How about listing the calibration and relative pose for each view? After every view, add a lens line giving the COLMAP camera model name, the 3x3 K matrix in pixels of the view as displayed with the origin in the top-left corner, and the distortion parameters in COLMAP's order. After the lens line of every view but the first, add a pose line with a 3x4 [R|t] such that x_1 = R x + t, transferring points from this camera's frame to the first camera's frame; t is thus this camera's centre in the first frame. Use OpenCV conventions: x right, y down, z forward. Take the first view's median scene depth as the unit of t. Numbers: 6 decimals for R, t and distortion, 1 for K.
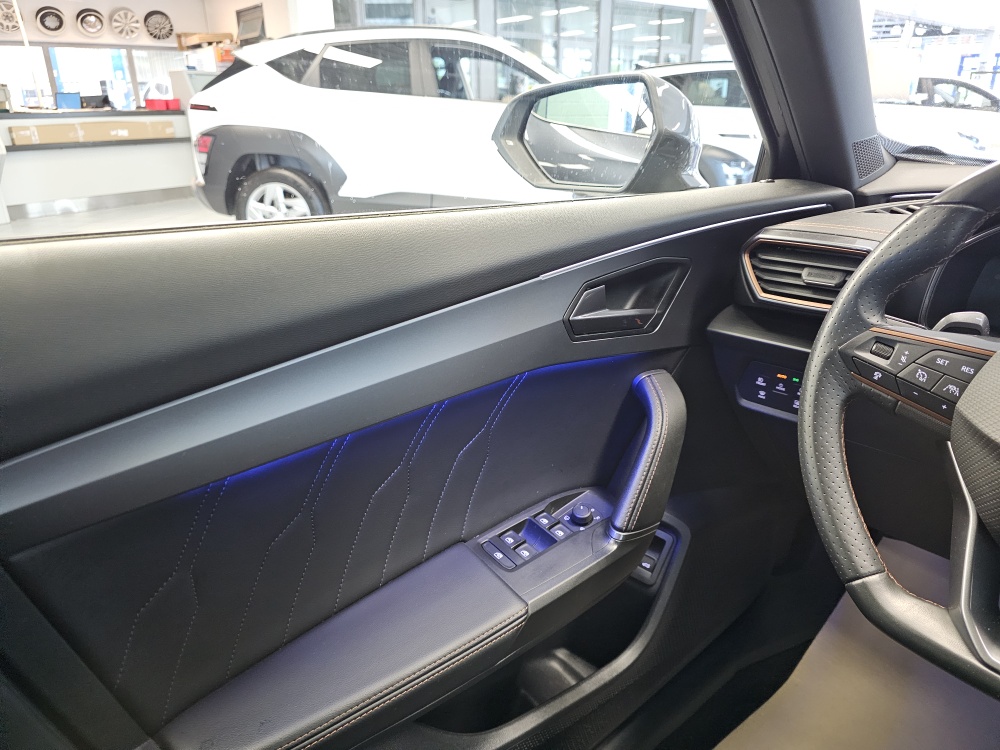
lens RADIAL K [[678.8, 0, 511.0], [0, 678.8, 367.5], [0, 0, 1]] dist [0.048752, -0.058256]
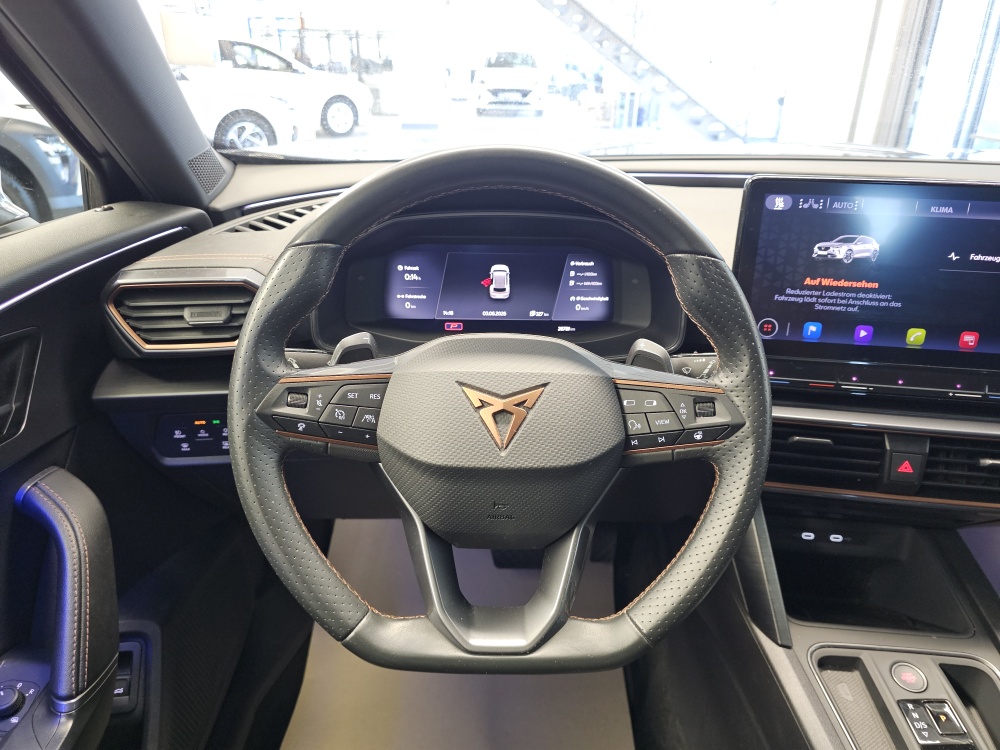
lens RADIAL K [[675.2, 0, 505.5], [0, 675.2, 372.1], [0, 0, 1]] dist [0.044870, -0.058994]
pose [[0.647310, -0.304856, 0.698608, 0.053288], [0.262291, 0.949650, 0.171374, -0.105602], [-0.715677, 0.072307, 0.694679, 0.086562]]
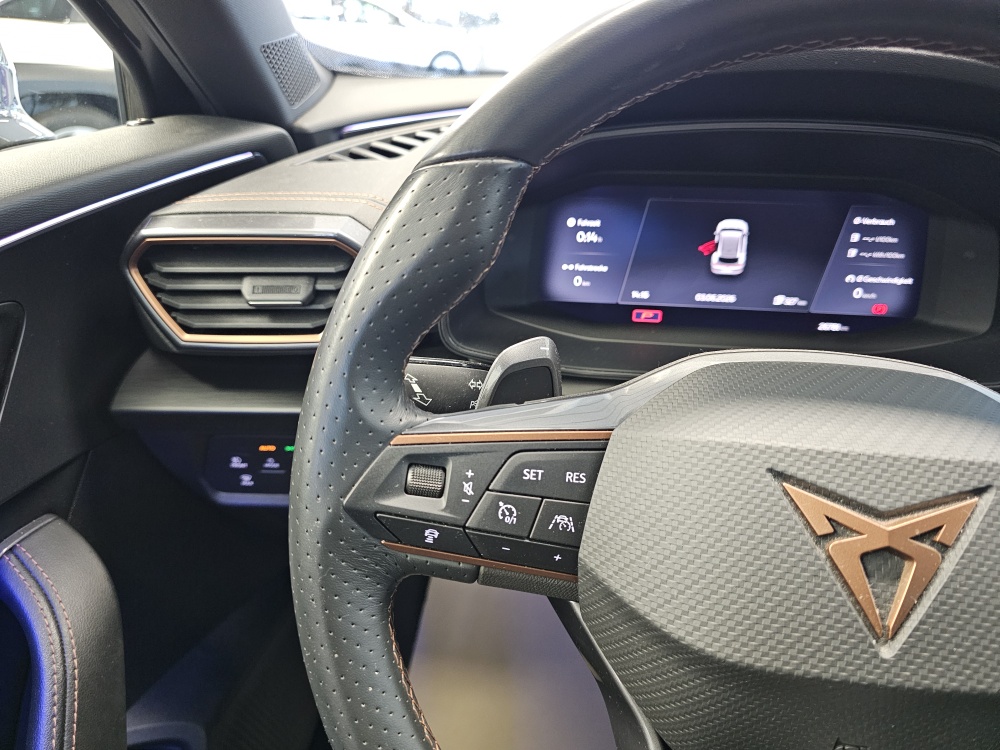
lens RADIAL K [[688.2, 0, 500.0], [0, 688.2, 359.8], [0, 0, 1]] dist [0.044929, -0.080051]
pose [[0.752934, -0.291672, 0.589930, 0.228005], [0.240341, 0.956372, 0.166099, -0.121919], [-0.612639, 0.016723, 0.790186, 0.415897]]
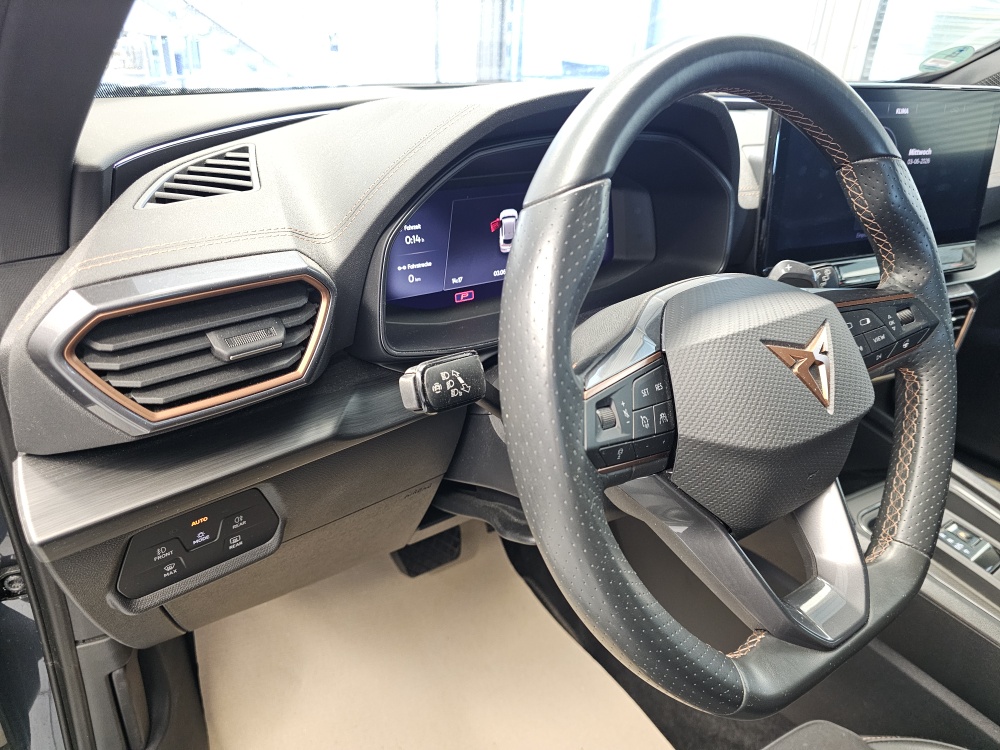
lens RADIAL K [[685.5, 0, 500.0], [0, 685.5, 375.0], [0, 0, 1]] dist [0.044485, -0.068404]
pose [[0.098816, -0.443633, 0.890744, -0.021466], [0.316324, 0.862700, 0.394573, -0.246268], [-0.943491, 0.242774, 0.225580, 0.663568]]
